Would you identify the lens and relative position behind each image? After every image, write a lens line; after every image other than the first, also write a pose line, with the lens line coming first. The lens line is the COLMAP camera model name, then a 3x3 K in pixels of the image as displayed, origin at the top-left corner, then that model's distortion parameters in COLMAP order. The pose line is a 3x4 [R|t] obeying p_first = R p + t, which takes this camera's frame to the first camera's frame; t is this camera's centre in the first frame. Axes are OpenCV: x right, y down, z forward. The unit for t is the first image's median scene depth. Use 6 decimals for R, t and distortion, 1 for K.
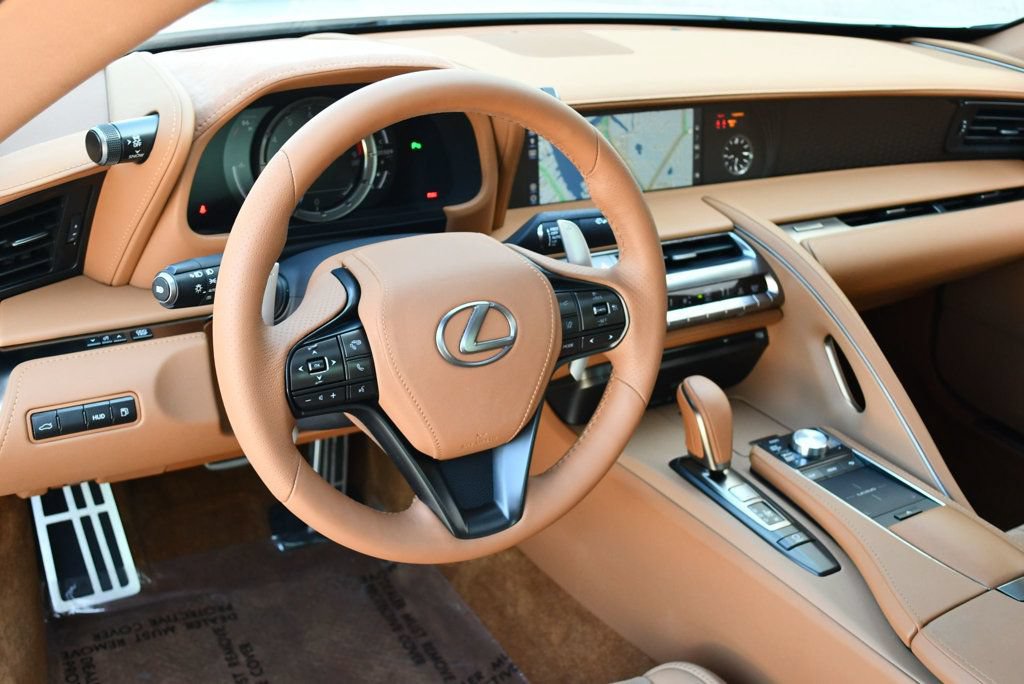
lens RADIAL K [[1114.8, 0, 515.5], [0, 1114.8, 343.5], [0, 0, 1]] dist [-0.059832, 0.000000]
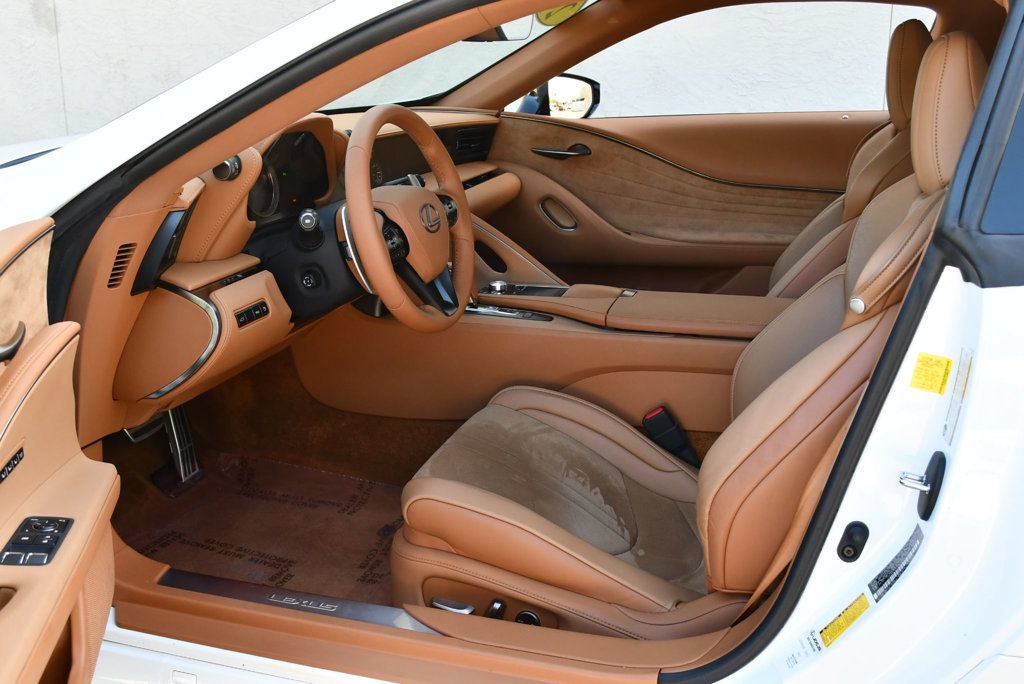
lens RADIAL K [[1037.5, 0, 509.7], [0, 1037.5, 341.7], [0, 0, 1]] dist [-0.079620, 0.000000]
pose [[0.755205, -0.261763, 0.600954, -0.779651], [0.336479, 0.941605, -0.012703, 0.194693], [-0.562536, 0.211801, 0.799183, -0.421968]]
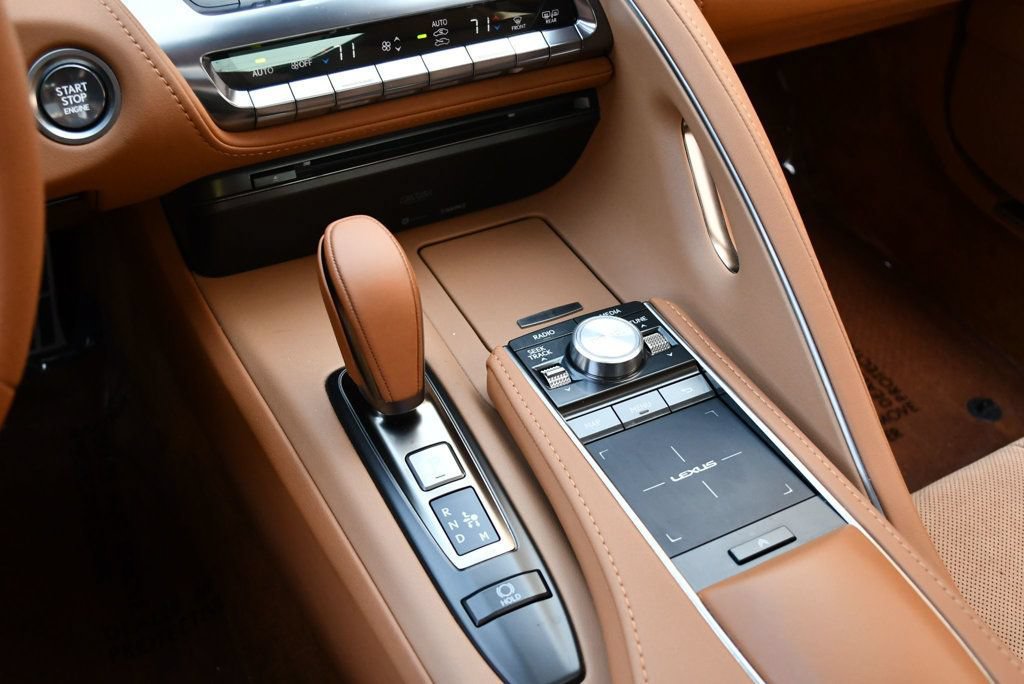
lens RADIAL K [[1037.5, 0, 505.3], [0, 1037.5, 340.5], [0, 0, 1]] dist [-0.079620, 0.000000]
pose [[0.996620, 0.031968, -0.075673, 0.231794], [-0.008103, 0.954941, 0.296685, -0.047406], [0.081748, -0.295069, 0.951972, 0.502119]]
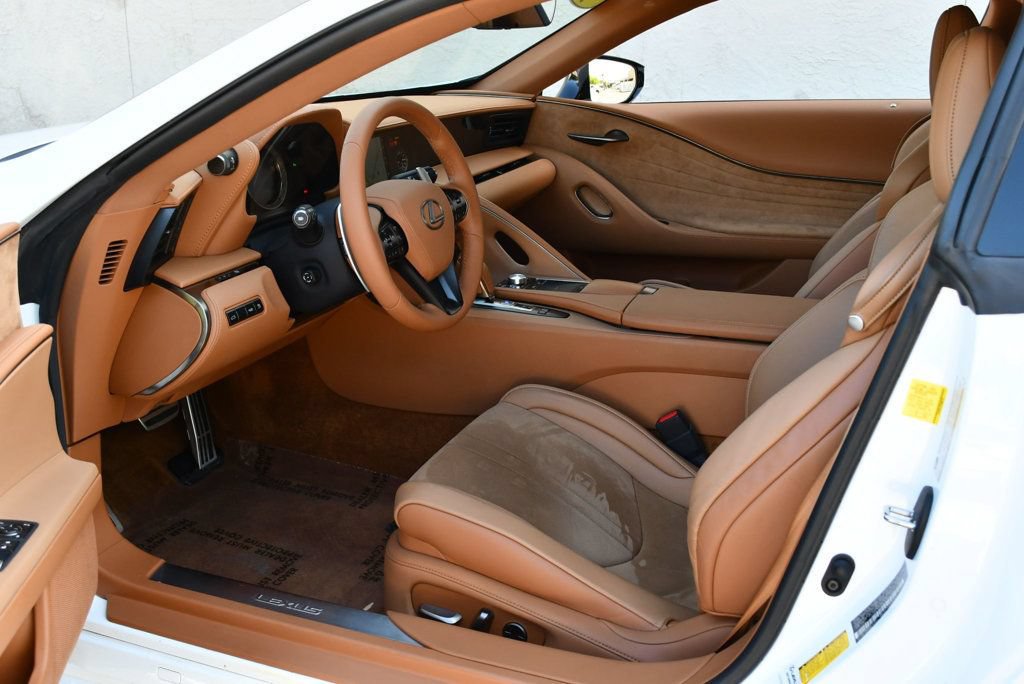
lens RADIAL K [[1037.5, 0, 509.4], [0, 1037.5, 343.9], [0, 0, 1]] dist [-0.079620, 0.000000]
pose [[0.802811, -0.261393, 0.535881, -0.677018], [0.315023, 0.949041, -0.009016, 0.189827], [-0.506217, 0.176053, 0.844245, -0.449377]]
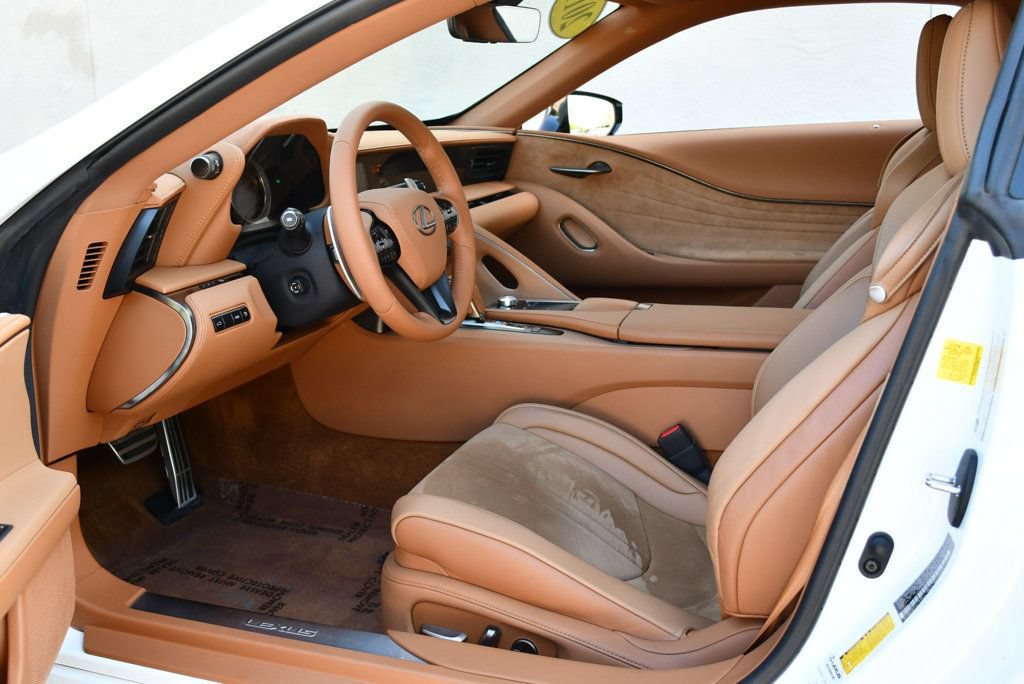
lens RADIAL K [[1037.5, 0, 511.1], [0, 1037.5, 344.6], [0, 0, 1]] dist [-0.079620, 0.000000]
pose [[0.778953, -0.239585, 0.579510, -0.698145], [0.340003, 0.937869, -0.069277, 0.257432], [-0.526907, 0.250999, 0.812015, -0.371883]]
